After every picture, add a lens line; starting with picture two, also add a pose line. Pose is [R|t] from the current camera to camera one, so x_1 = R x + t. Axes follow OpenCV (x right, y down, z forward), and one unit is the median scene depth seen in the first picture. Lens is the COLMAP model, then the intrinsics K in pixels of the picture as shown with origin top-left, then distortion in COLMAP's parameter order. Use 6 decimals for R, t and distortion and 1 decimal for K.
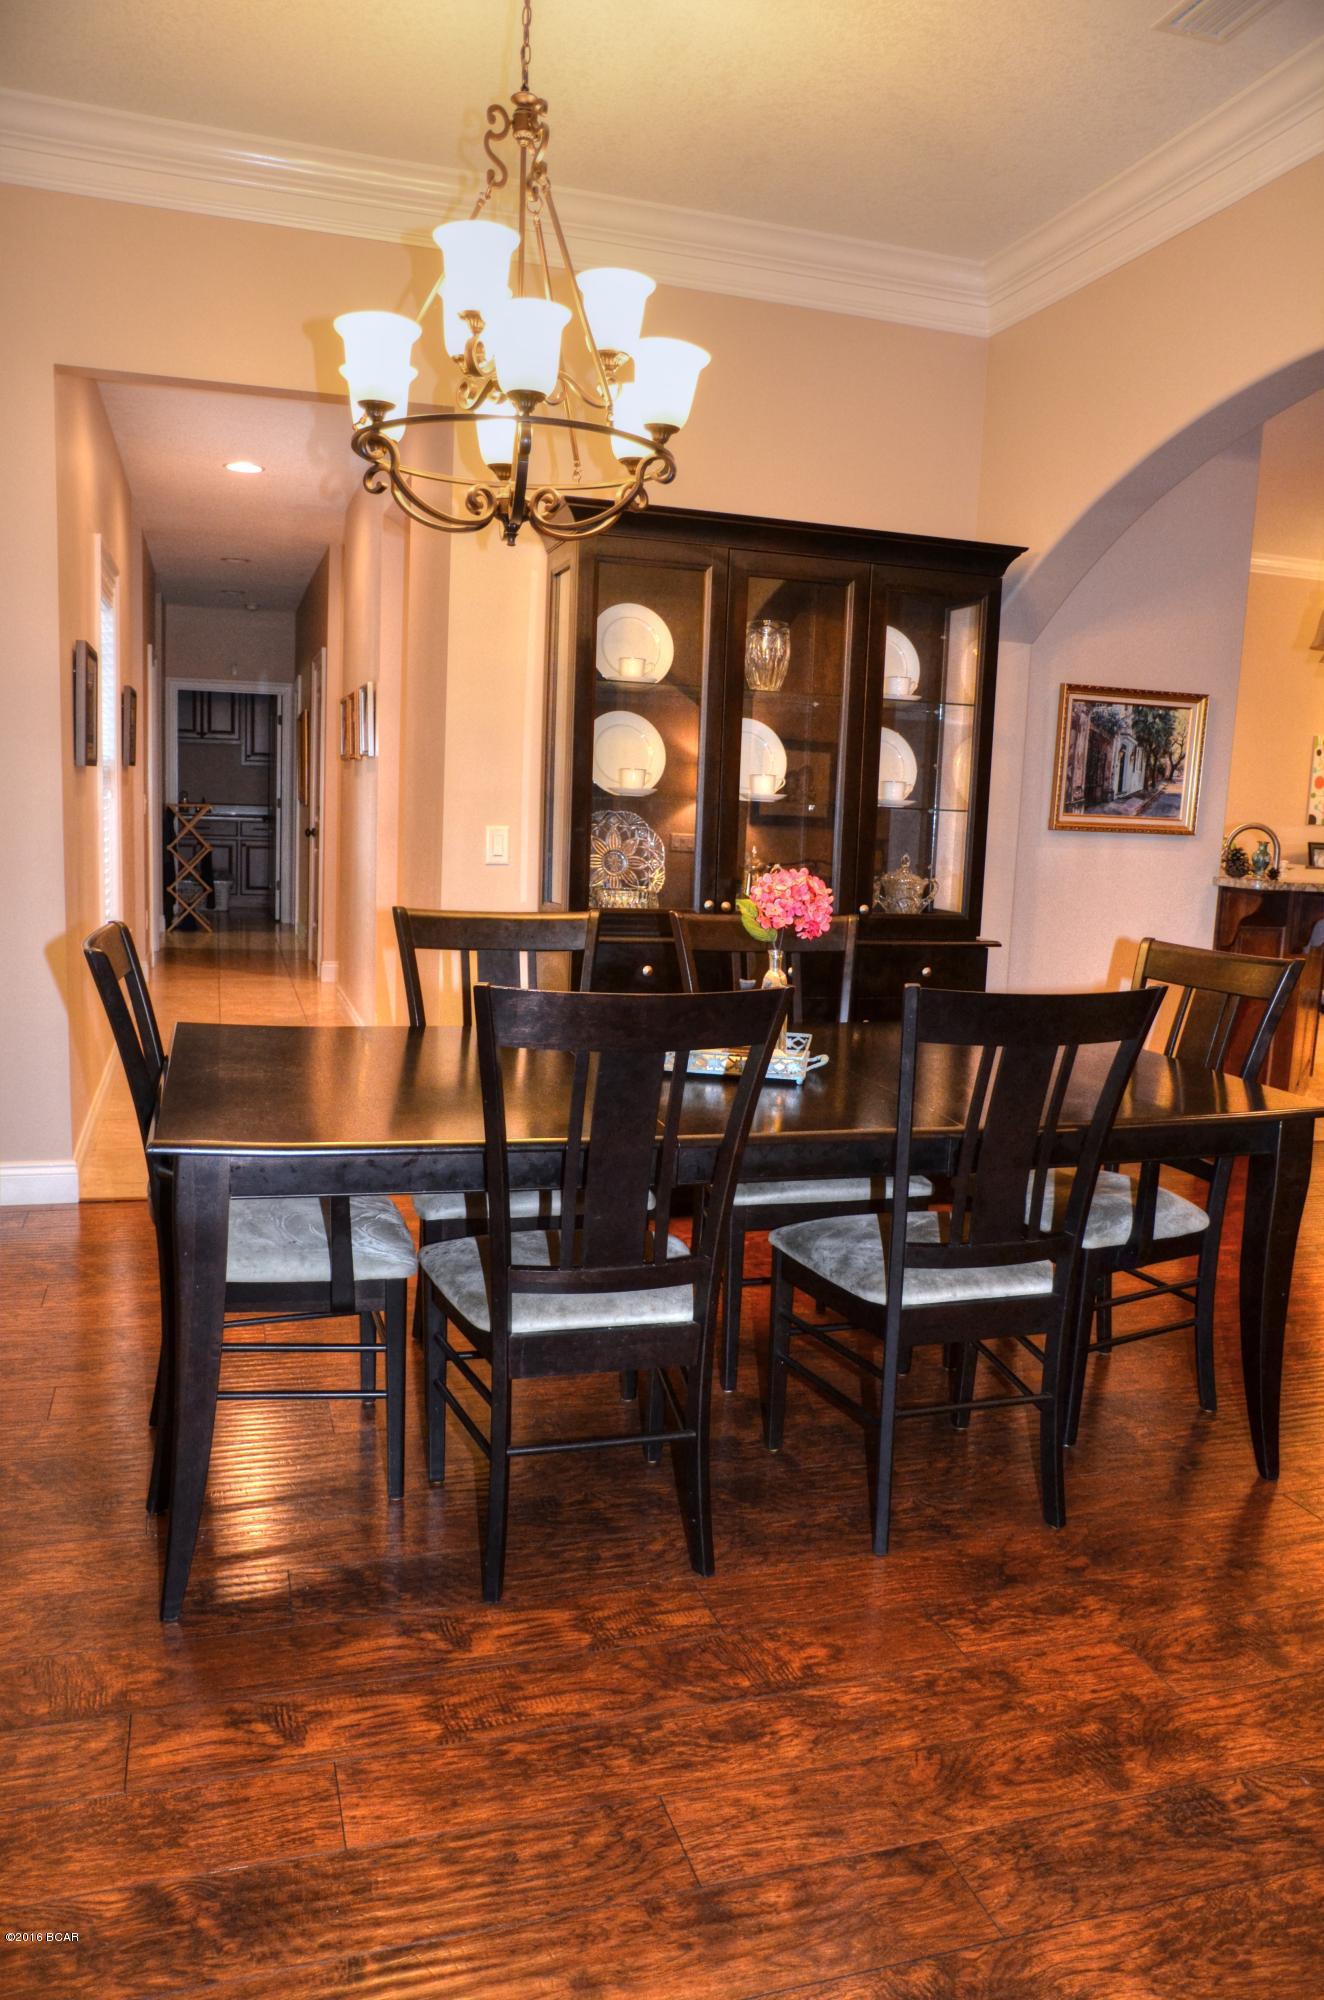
lens RADIAL K [[1417.9, 0, 668.6], [0, 1417.9, 1027.6], [0, 0, 1]] dist [-0.107993, 0.092675]
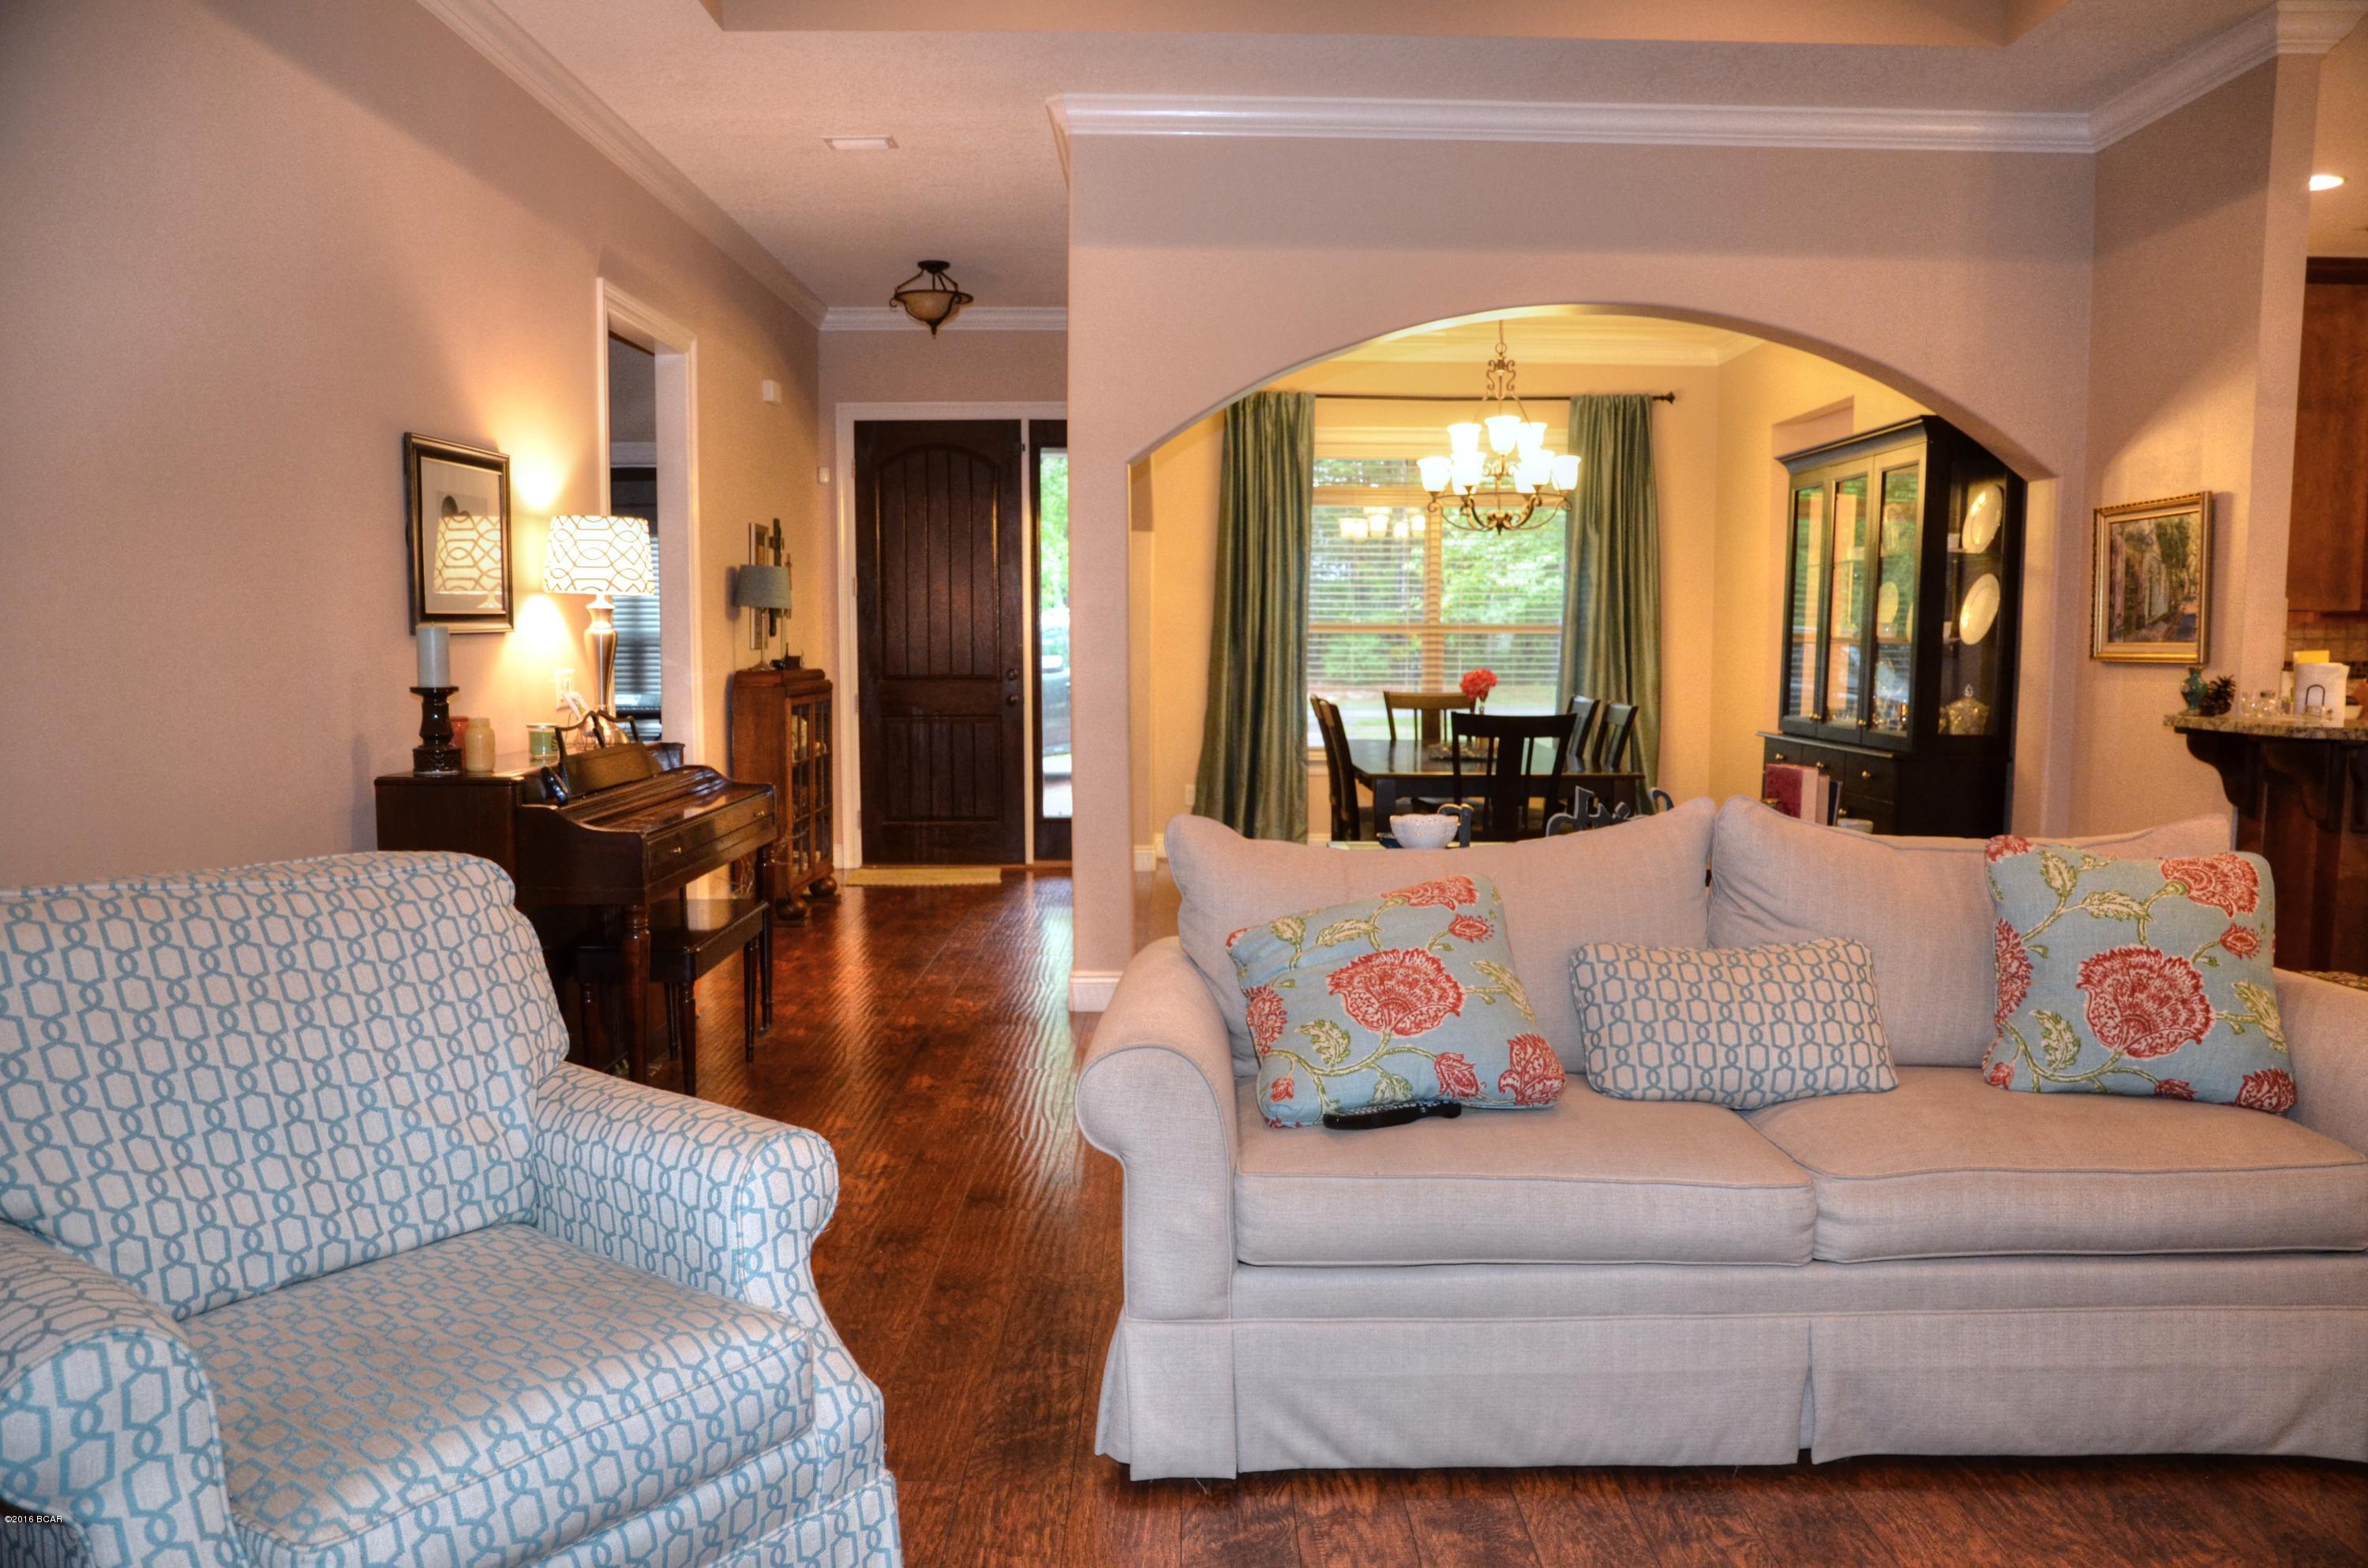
lens RADIAL K [[1678.5, 0, 1184.0], [0, 1678.5, 784.0], [0, 0, 1]] dist [-0.107993, 0.092675]
pose [[-0.271171, 0.035934, -0.961860, 1.479120], [-0.158080, 0.984071, 0.081330, -0.053392], [0.949462, 0.174105, -0.261171, 0.716544]]
